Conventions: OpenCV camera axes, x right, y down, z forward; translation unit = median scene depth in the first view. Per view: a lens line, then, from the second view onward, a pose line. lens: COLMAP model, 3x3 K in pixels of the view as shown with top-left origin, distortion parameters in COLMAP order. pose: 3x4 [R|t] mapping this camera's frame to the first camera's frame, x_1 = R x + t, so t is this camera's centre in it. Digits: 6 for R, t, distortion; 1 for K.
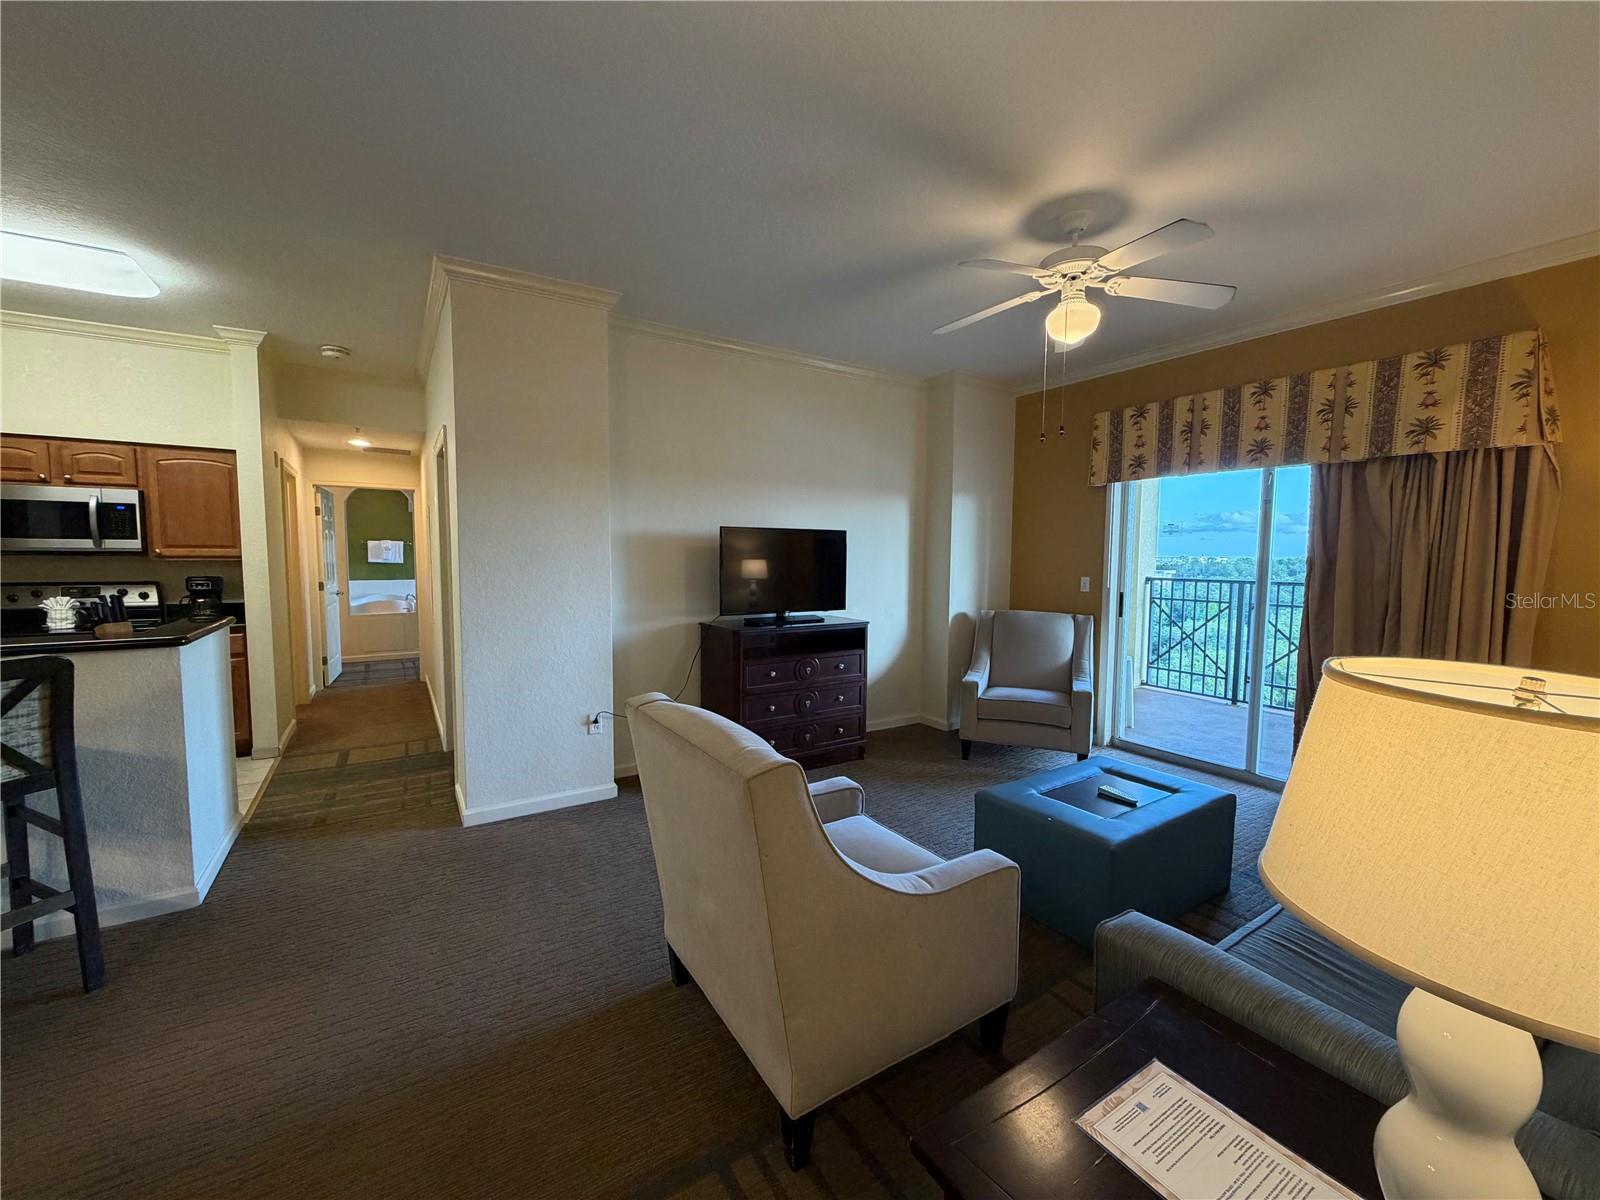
lens RADIAL K [[637.1, 0, 797.6], [0, 637.1, 599.3], [0, 0, 1]] dist [-0.000303, 0.000099]
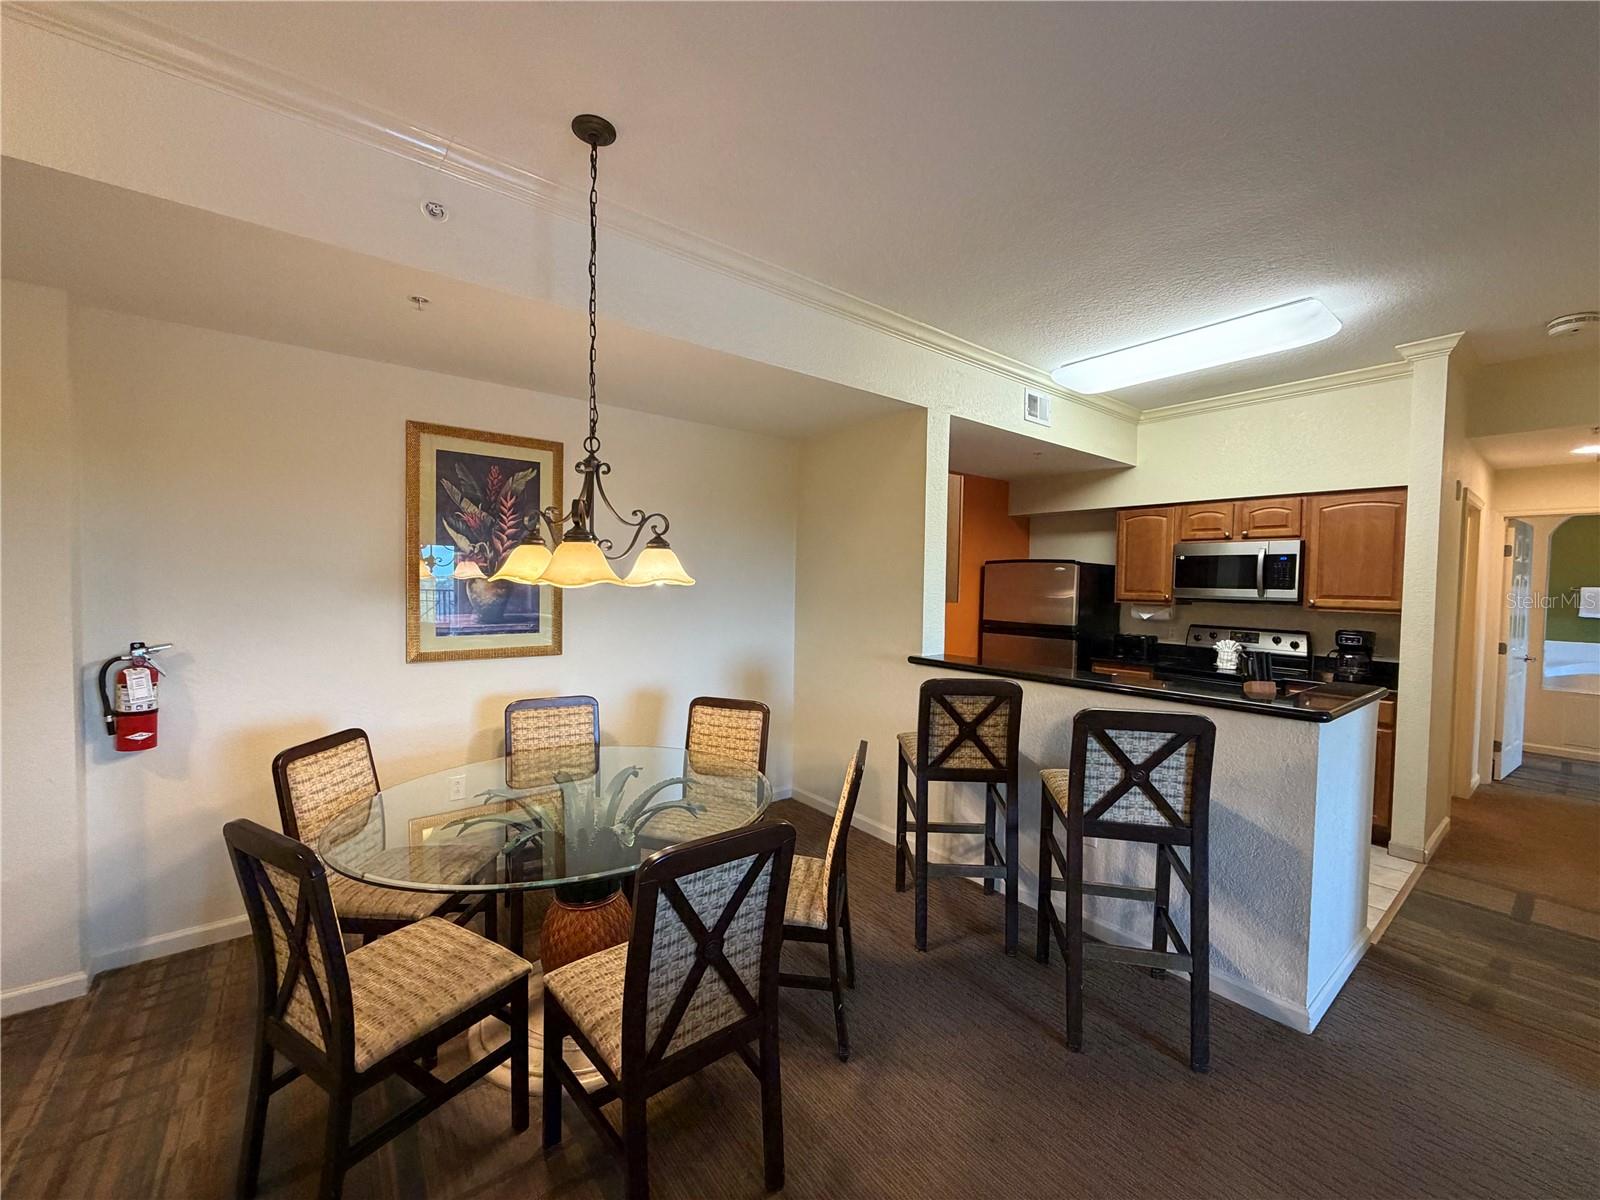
lens RADIAL K [[637.1, 0, 797.6], [0, 637.1, 599.3], [0, 0, 1]] dist [-0.000303, 0.000099]
pose [[0.101494, 0.025618, -0.994506, -0.117153], [-0.090688, 0.995744, 0.016395, -0.023794], [0.990694, 0.088526, 0.103386, 0.121356]]
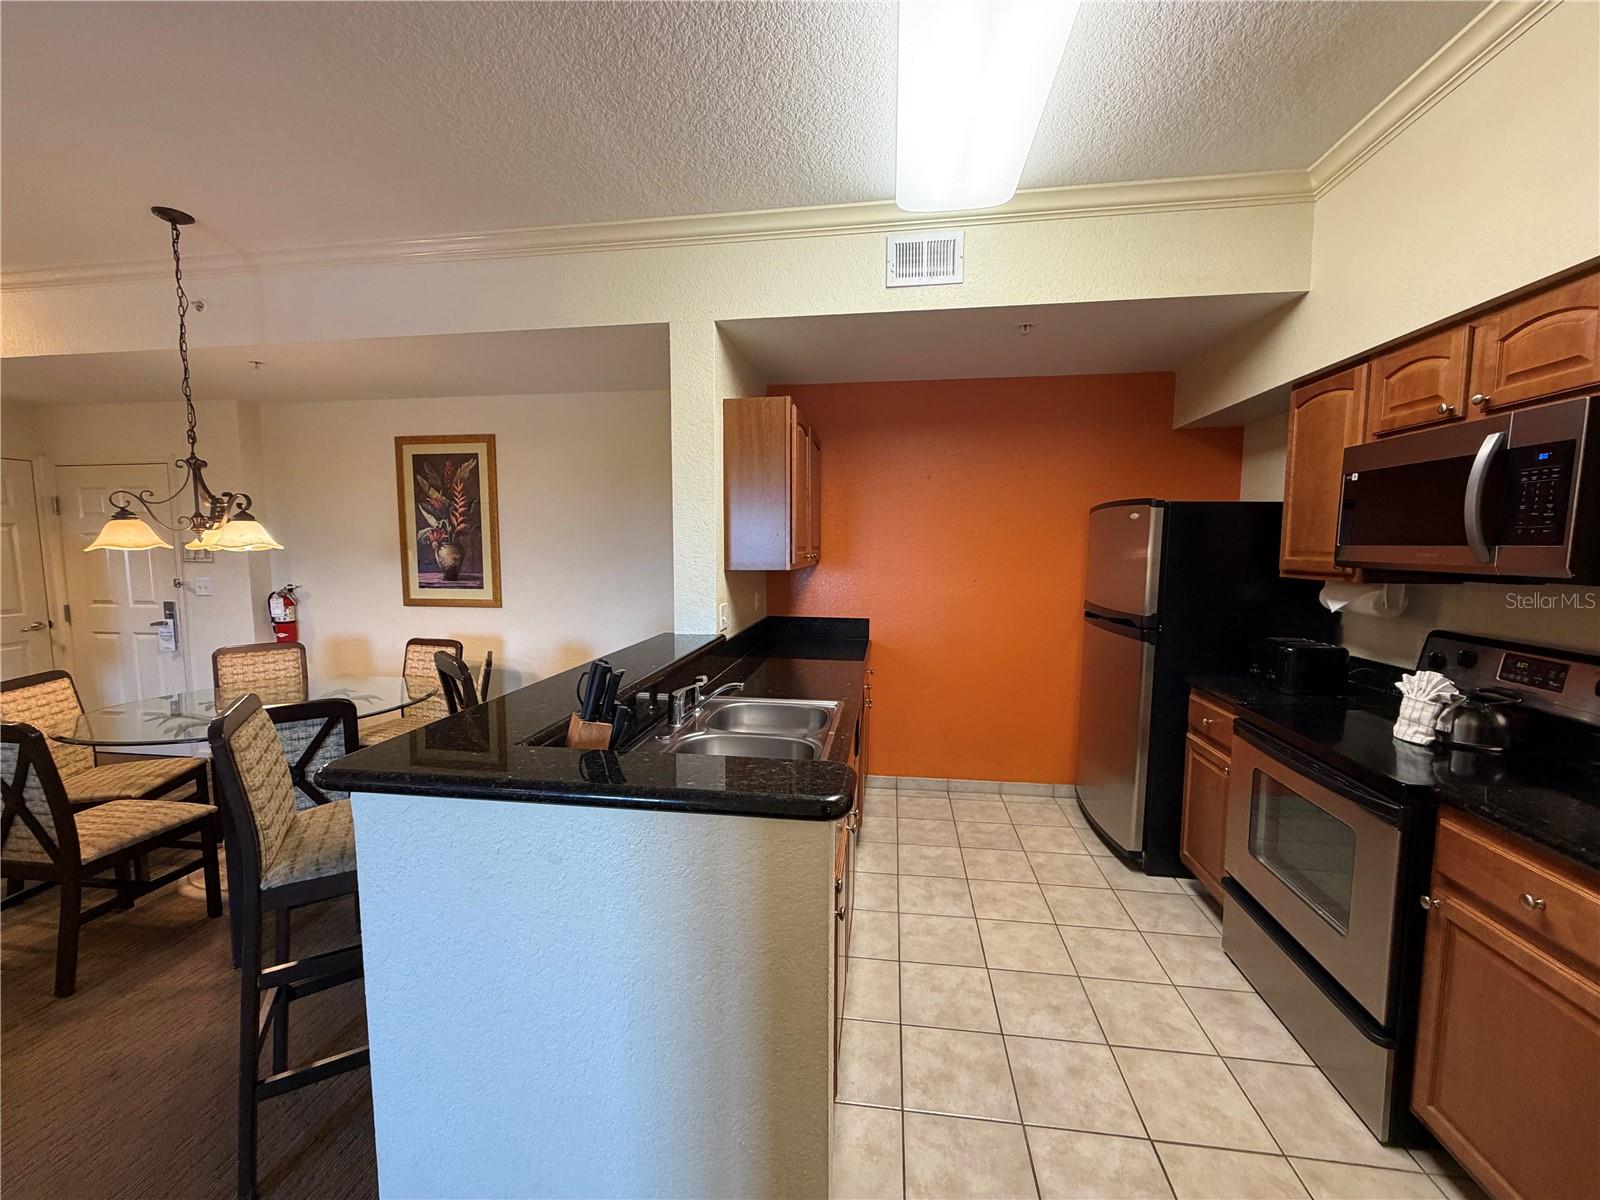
lens RADIAL K [[637.1, 0, 797.6], [0, 637.1, 599.3], [0, 0, 1]] dist [-0.000303, 0.000099]
pose [[-0.652093, 0.059288, -0.755817, -0.497560], [-0.060117, 0.989755, 0.129505, -0.083233], [0.755751, 0.129887, -0.641848, 0.899756]]
